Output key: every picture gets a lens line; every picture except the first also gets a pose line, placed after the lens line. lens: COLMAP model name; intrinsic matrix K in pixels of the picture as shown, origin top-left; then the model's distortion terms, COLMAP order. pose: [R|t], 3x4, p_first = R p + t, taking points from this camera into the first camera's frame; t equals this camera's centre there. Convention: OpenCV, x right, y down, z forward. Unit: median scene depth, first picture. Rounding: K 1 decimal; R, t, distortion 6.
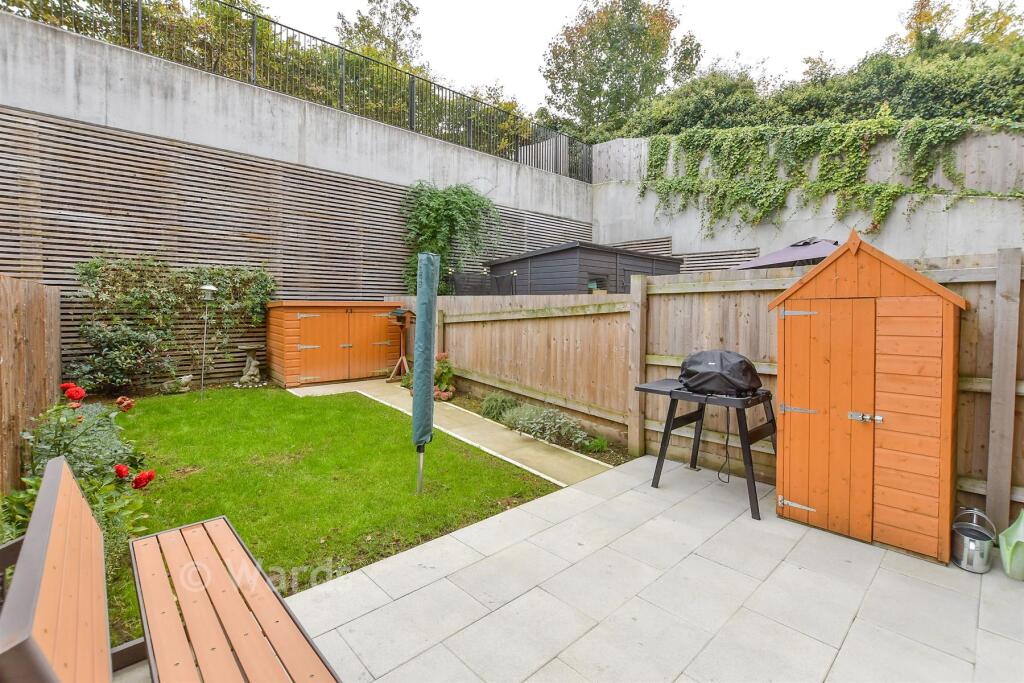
lens RADIAL K [[456.8, 0, 526.6], [0, 456.8, 319.5], [0, 0, 1]] dist [-0.022942, -0.000219]
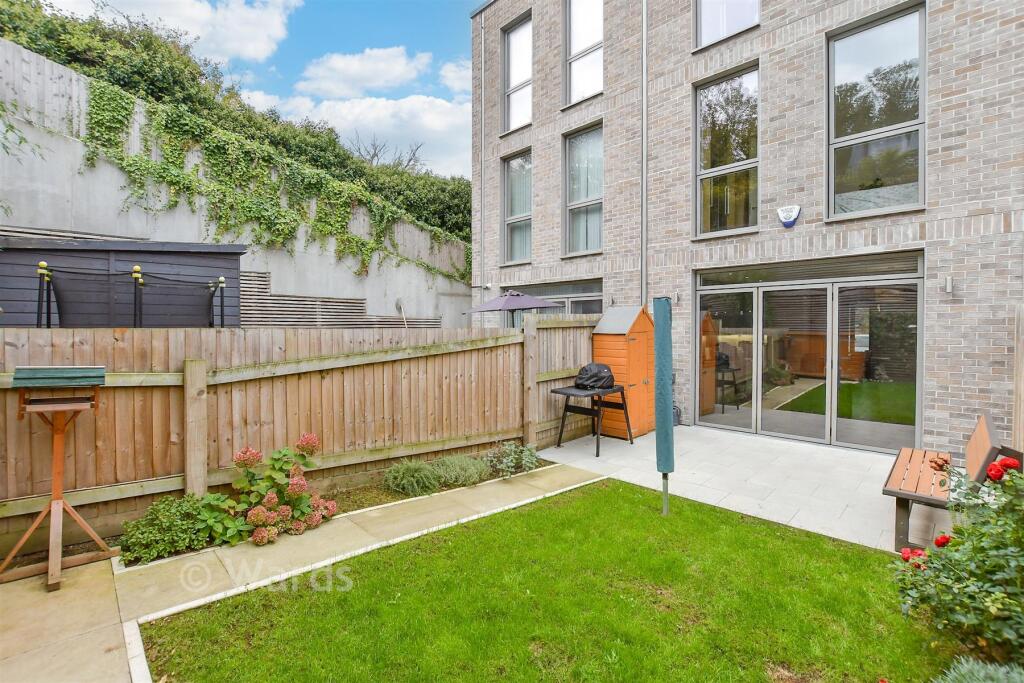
lens RADIAL K [[452.2, 0, 516.2], [0, 452.2, 337.7], [0, 0, 1]] dist [-0.012972, 0.000377]
pose [[-0.016628, -0.035564, 0.999229, -0.633622], [0.035248, 0.998725, 0.036133, -0.048503], [-0.999240, 0.035822, -0.015353, 0.668607]]
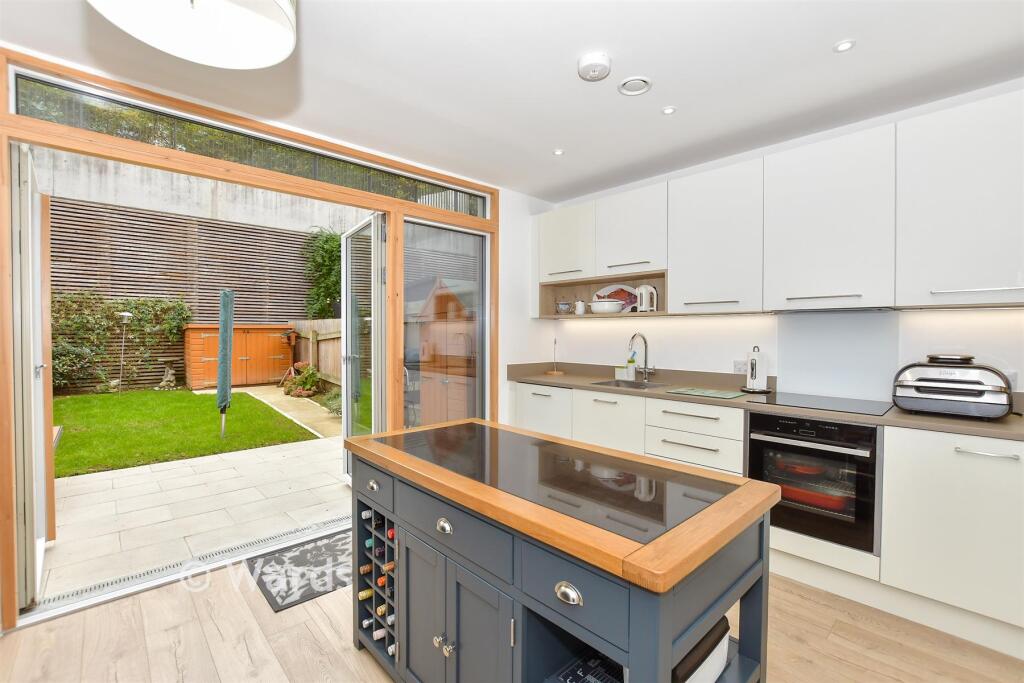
lens RADIAL K [[452.2, 0, 516.2], [0, 452.2, 337.7], [0, 0, 1]] dist [-0.012972, 0.000377]
pose [[0.999897, -0.010368, -0.009926, 0.405251], [0.010147, 0.999705, -0.022068, 0.035482], [0.010152, 0.021965, 0.999707, -0.284716]]
